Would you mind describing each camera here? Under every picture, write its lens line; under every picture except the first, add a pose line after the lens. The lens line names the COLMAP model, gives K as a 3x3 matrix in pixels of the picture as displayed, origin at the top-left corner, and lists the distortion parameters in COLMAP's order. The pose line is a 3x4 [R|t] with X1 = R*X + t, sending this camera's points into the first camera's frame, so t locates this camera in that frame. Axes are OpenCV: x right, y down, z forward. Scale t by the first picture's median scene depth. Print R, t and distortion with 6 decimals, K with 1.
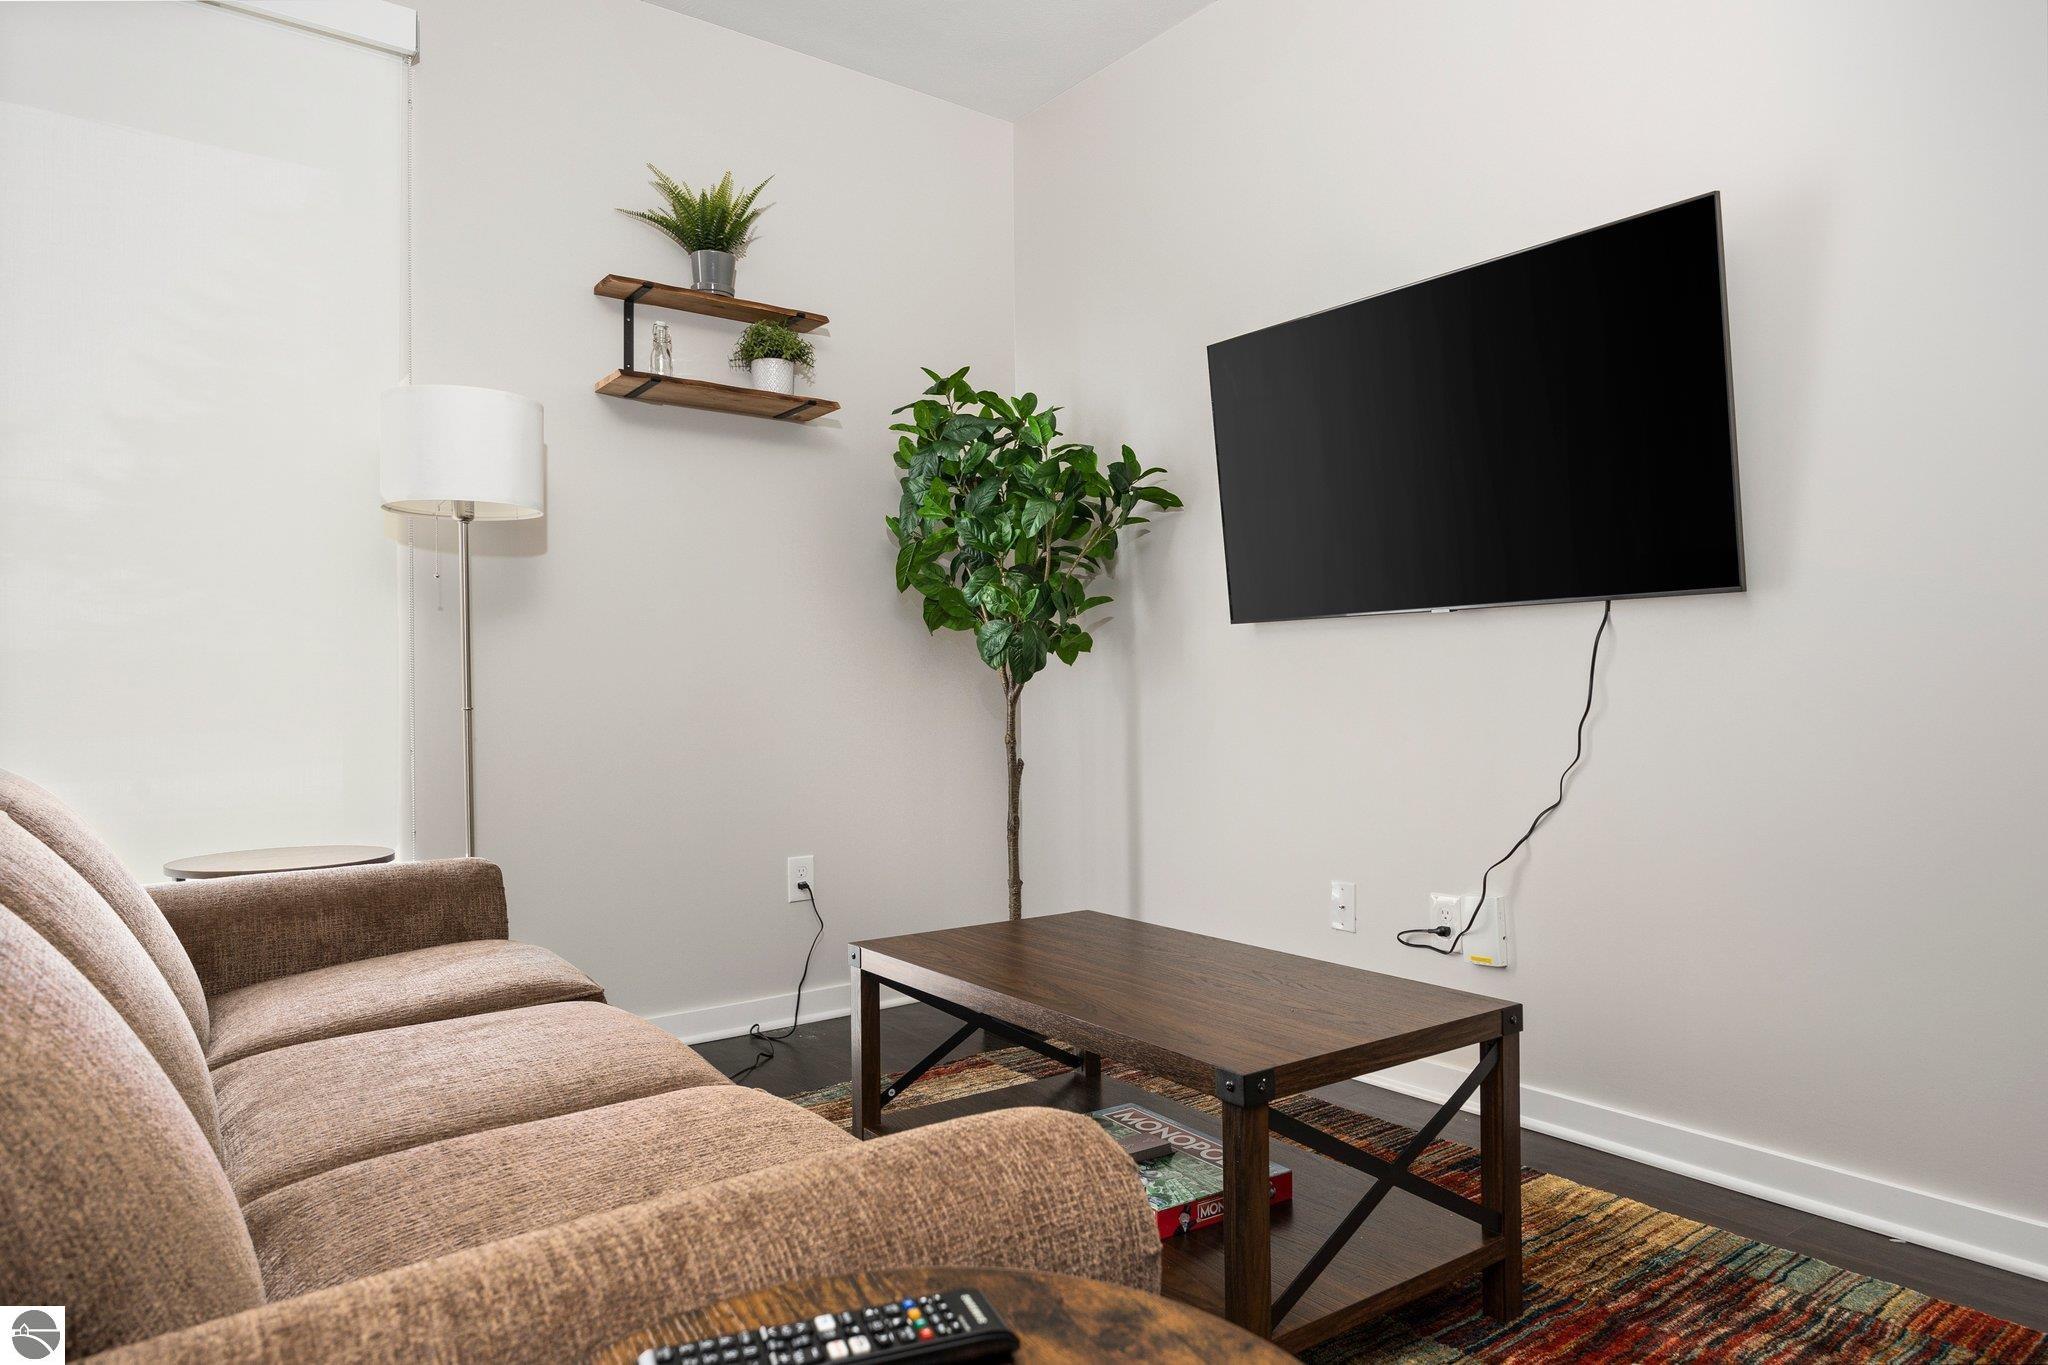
lens RADIAL K [[1282.0, 0, 1040.5], [0, 1282.0, 681.9], [0, 0, 1]] dist [-0.005619, -0.002937]
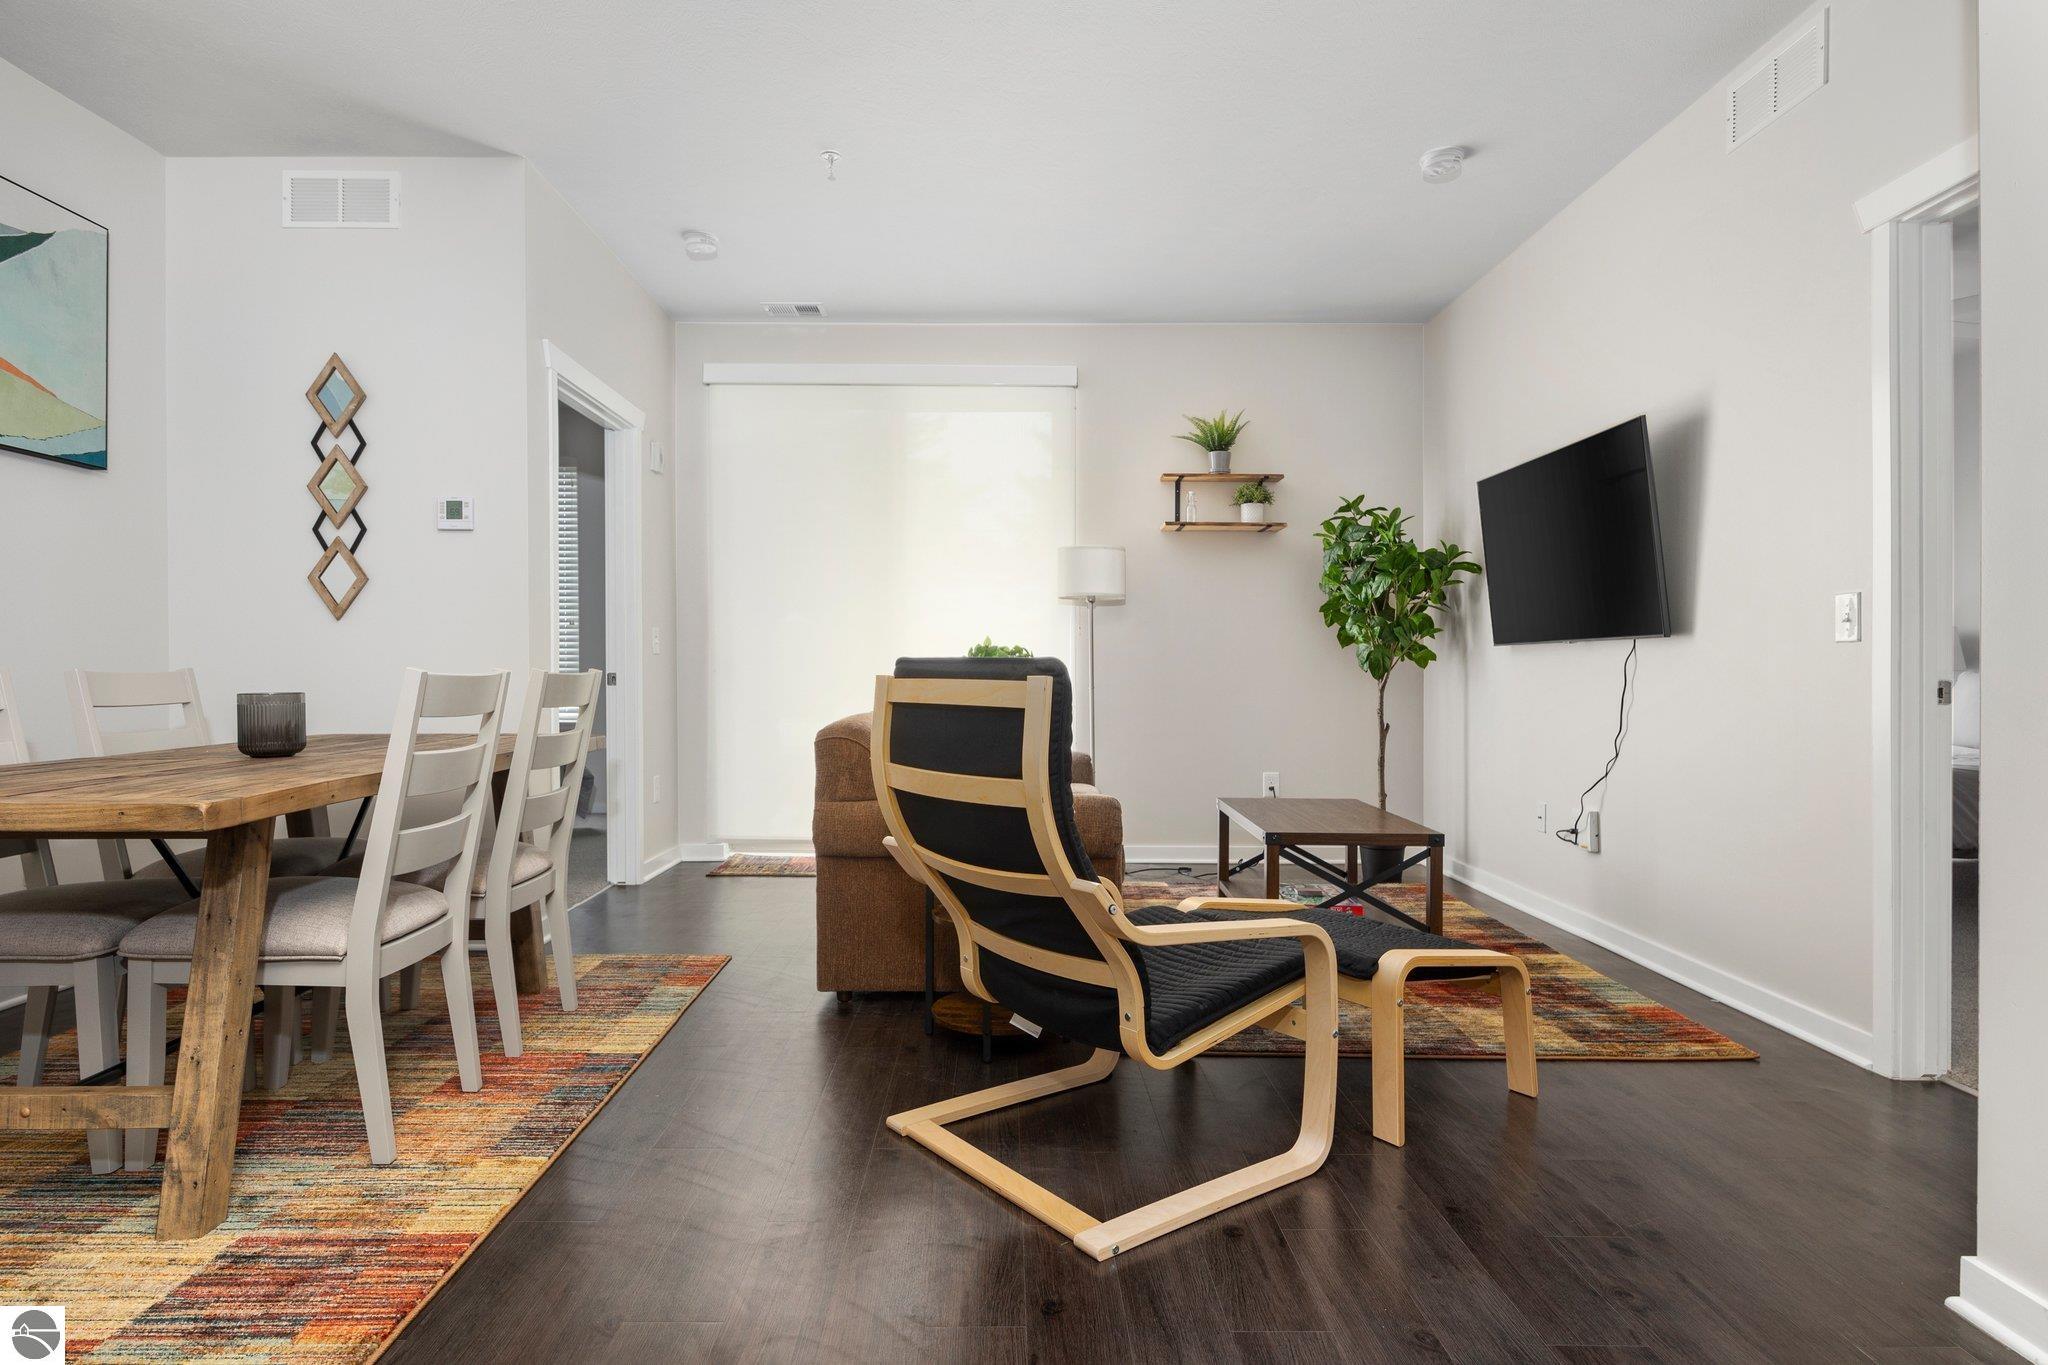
lens RADIAL K [[1127.3, 0, 1011.3], [0, 1127.3, 680.8], [0, 0, 1]] dist [-0.002810, -0.003334]
pose [[0.798602, 0.015762, -0.601653, 0.508231], [-0.006253, 0.999820, 0.017892, -0.020988], [0.601827, -0.010527, 0.798557, -0.530154]]
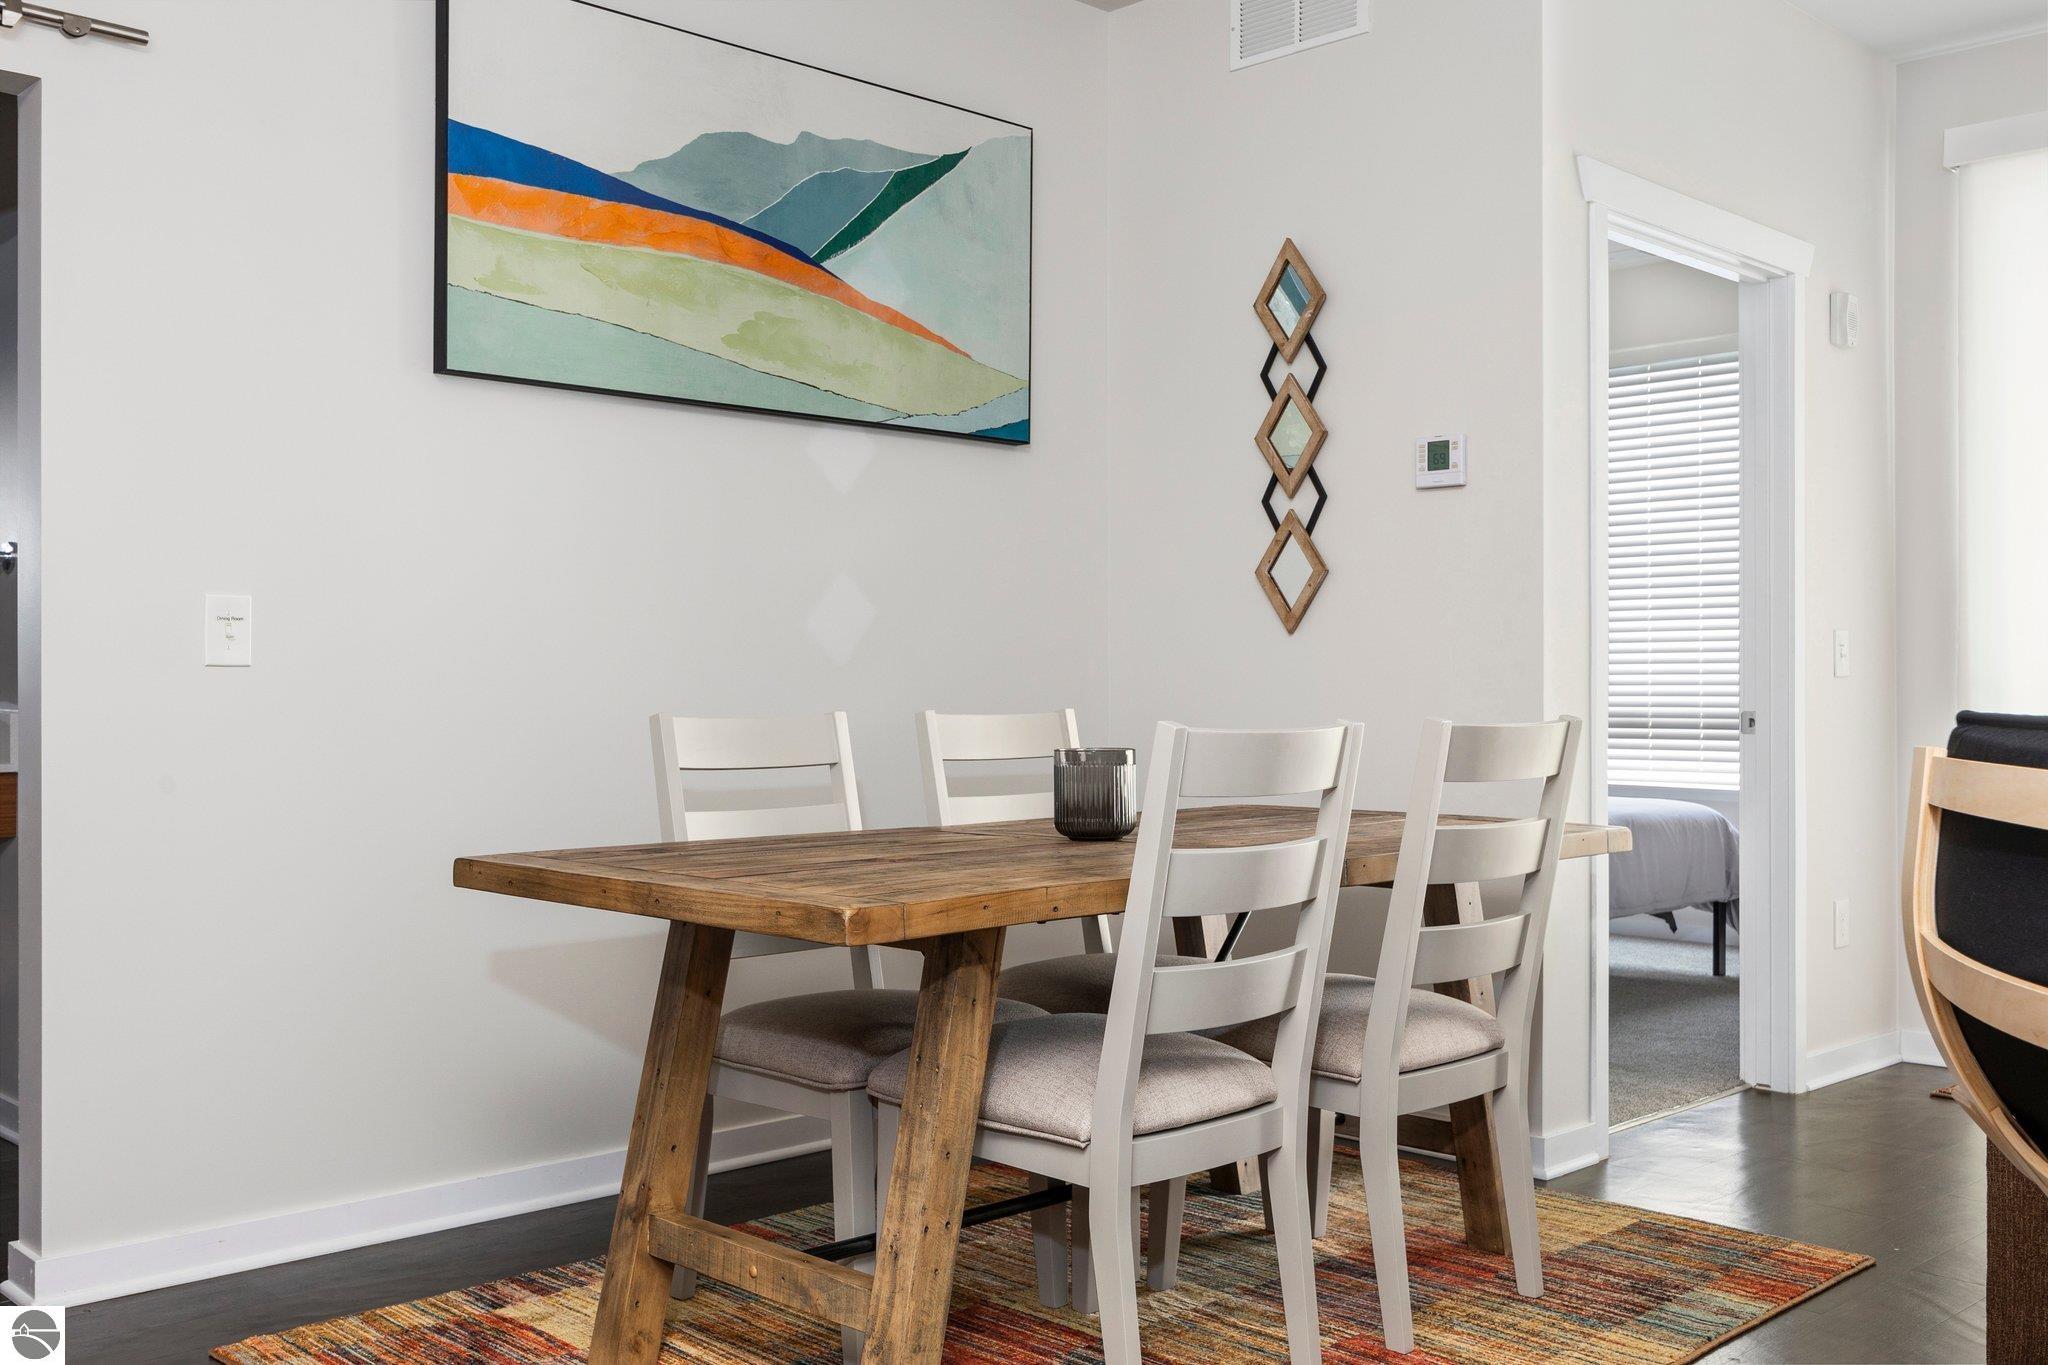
lens RADIAL K [[1940.2, 0, 1020.5], [0, 1940.2, 669.0], [0, 0, 1]] dist [-0.016197, 0.000000]
pose [[0.112308, 0.000246, -0.993673, 0.566648], [0.001682, 0.999998, 0.000438, -0.034859], [0.993672, -0.001720, 0.112307, -0.360716]]
